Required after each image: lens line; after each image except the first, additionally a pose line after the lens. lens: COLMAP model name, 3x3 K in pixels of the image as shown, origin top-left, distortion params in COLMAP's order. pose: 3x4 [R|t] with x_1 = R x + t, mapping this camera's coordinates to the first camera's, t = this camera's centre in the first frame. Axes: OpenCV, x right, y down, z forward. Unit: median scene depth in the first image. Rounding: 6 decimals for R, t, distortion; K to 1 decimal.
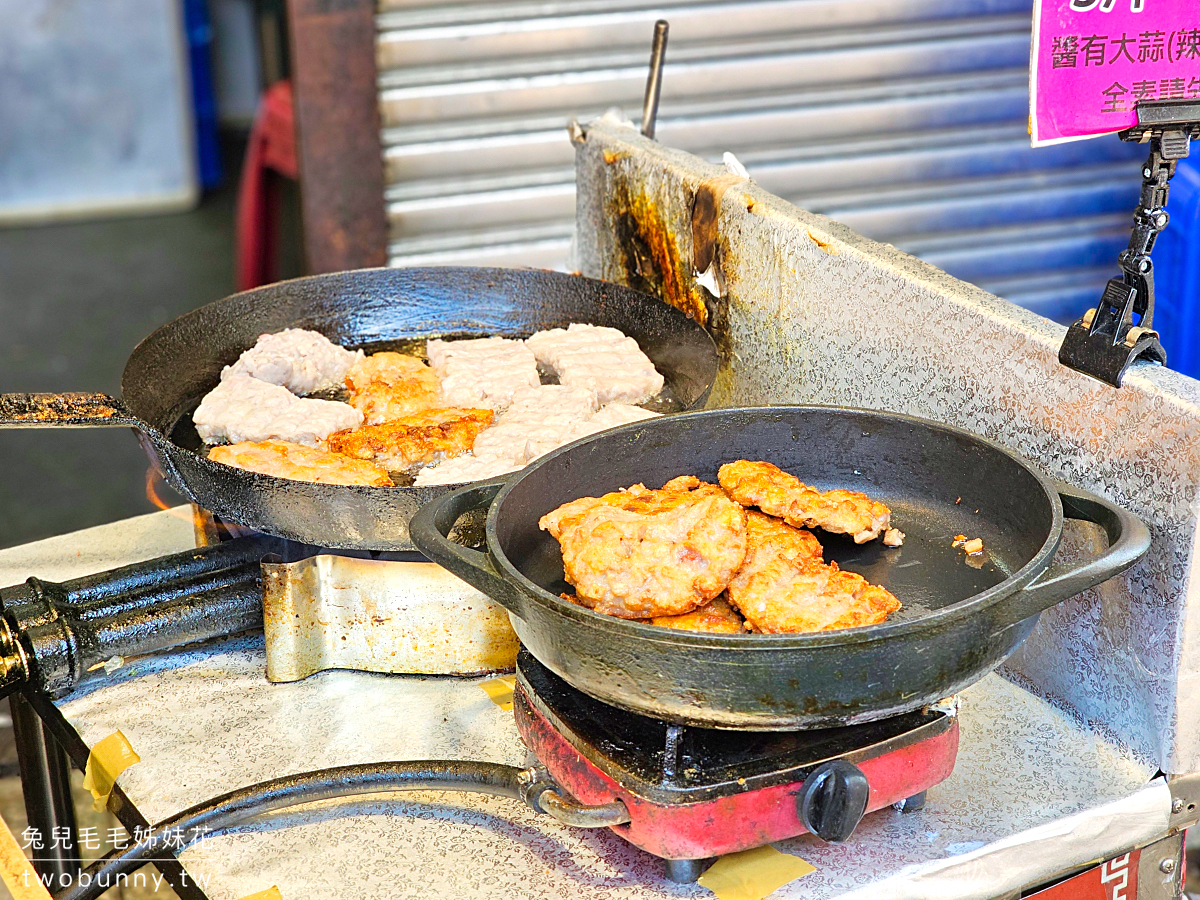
lens RADIAL K [[2399.4, 0, 600.0], [0, 2399.4, 450.0], [0, 0, 1]] dist [-0.025186, -0.038699]
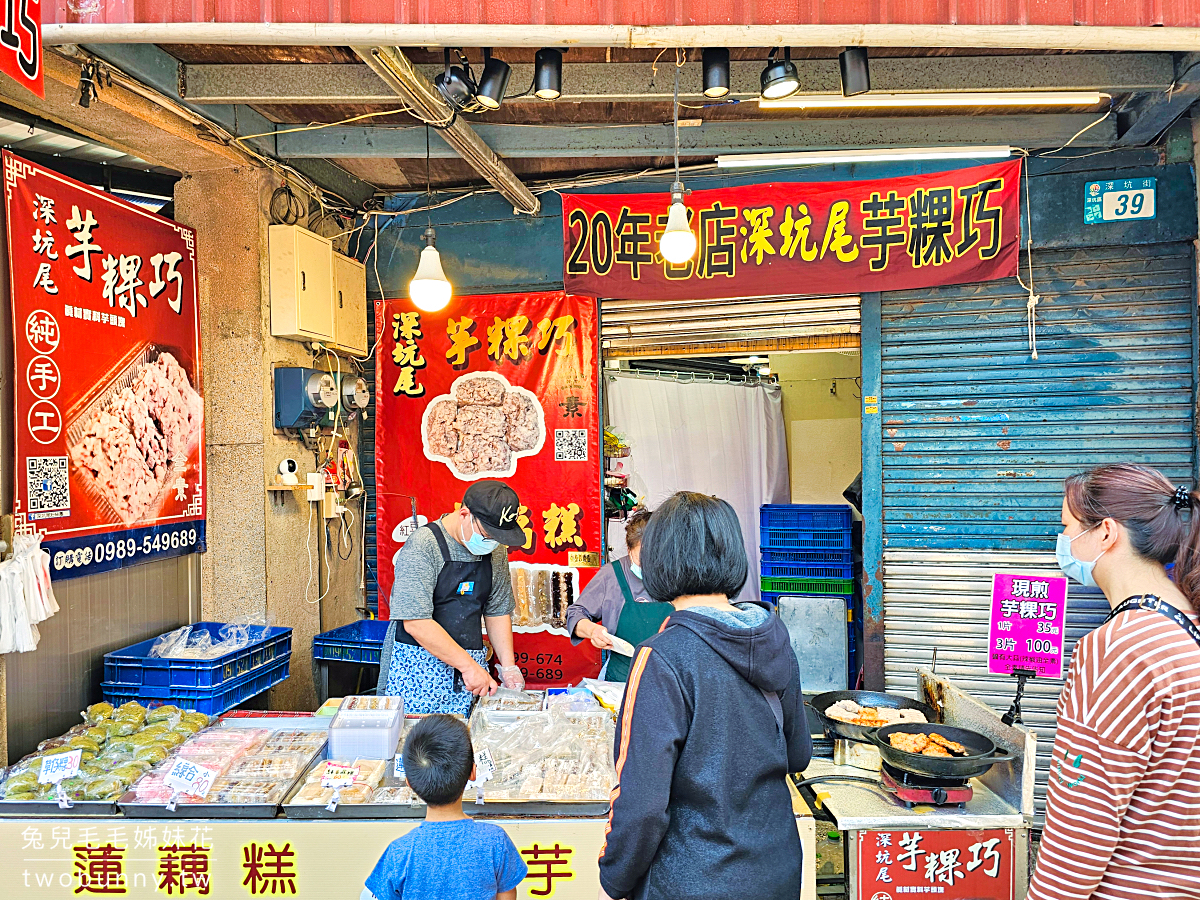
lens RADIAL K [[793.9, 0, 600.0], [0, 793.9, 450.0], [0, 0, 1]] dist [0.001309, 0.000443]
pose [[0.881014, 0.003838, -0.473074, 0.227719], [-0.196411, 0.912683, -0.358375, 0.196098], [0.430391, 0.408650, 0.804841, -0.877246]]
